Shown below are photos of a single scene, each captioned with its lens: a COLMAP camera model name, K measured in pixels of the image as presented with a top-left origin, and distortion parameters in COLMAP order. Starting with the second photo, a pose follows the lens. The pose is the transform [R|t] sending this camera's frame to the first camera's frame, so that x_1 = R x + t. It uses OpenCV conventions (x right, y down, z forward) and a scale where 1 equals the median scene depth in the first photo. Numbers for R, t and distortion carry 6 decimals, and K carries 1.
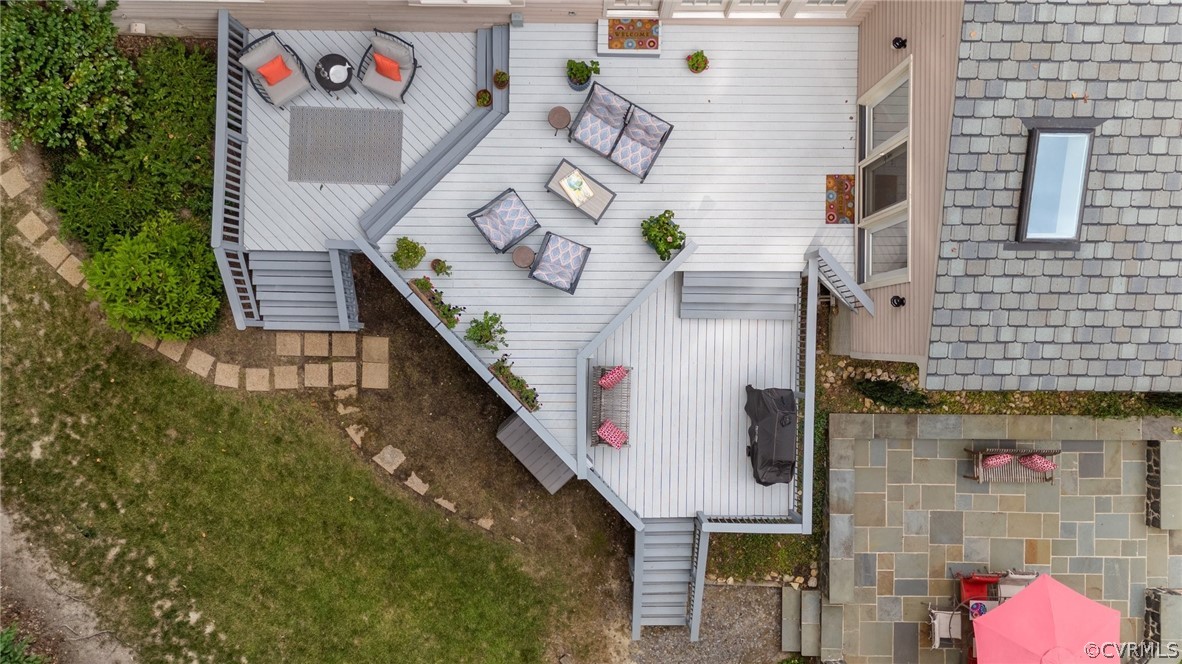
lens RADIAL K [[867.1, 0, 591.0], [0, 867.1, 332.0], [0, 0, 1]] dist [0.096675, -0.122126]
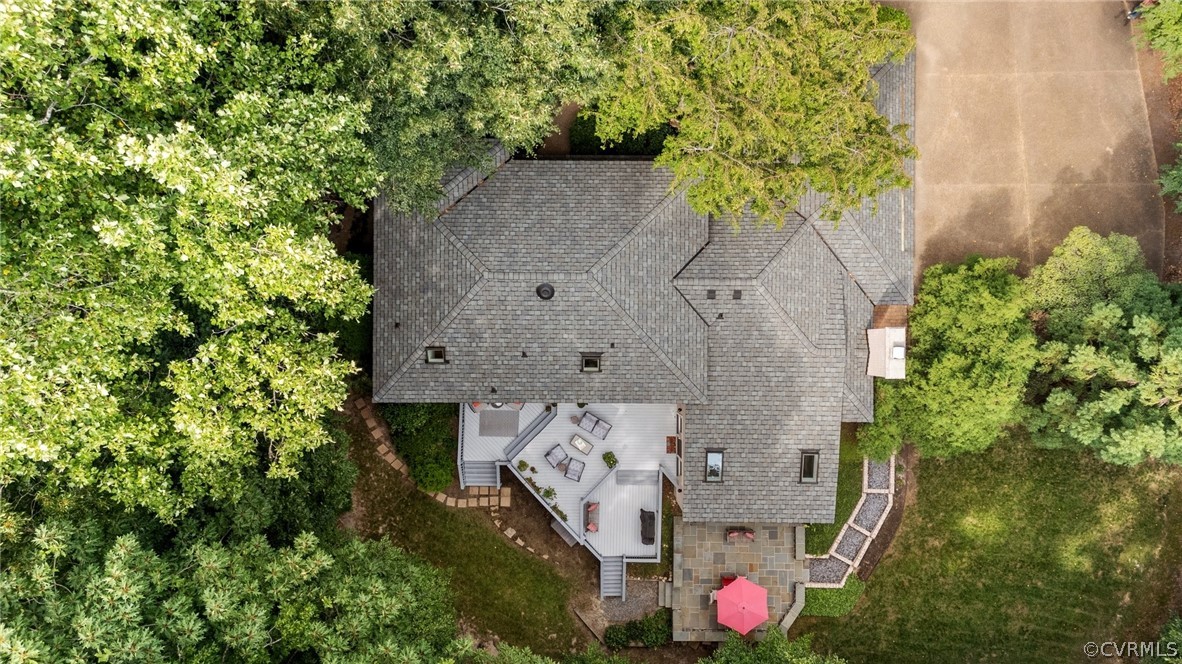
lens RADIAL K [[867.1, 0, 591.0], [0, 867.1, 332.0], [0, 0, 1]] dist [0.096675, -0.122126]
pose [[0.999978, -0.000459, -0.006632, 0.037648], [0.000453, 0.999999, -0.001000, -0.517437], [0.006633, 0.000997, 0.999978, -1.849680]]
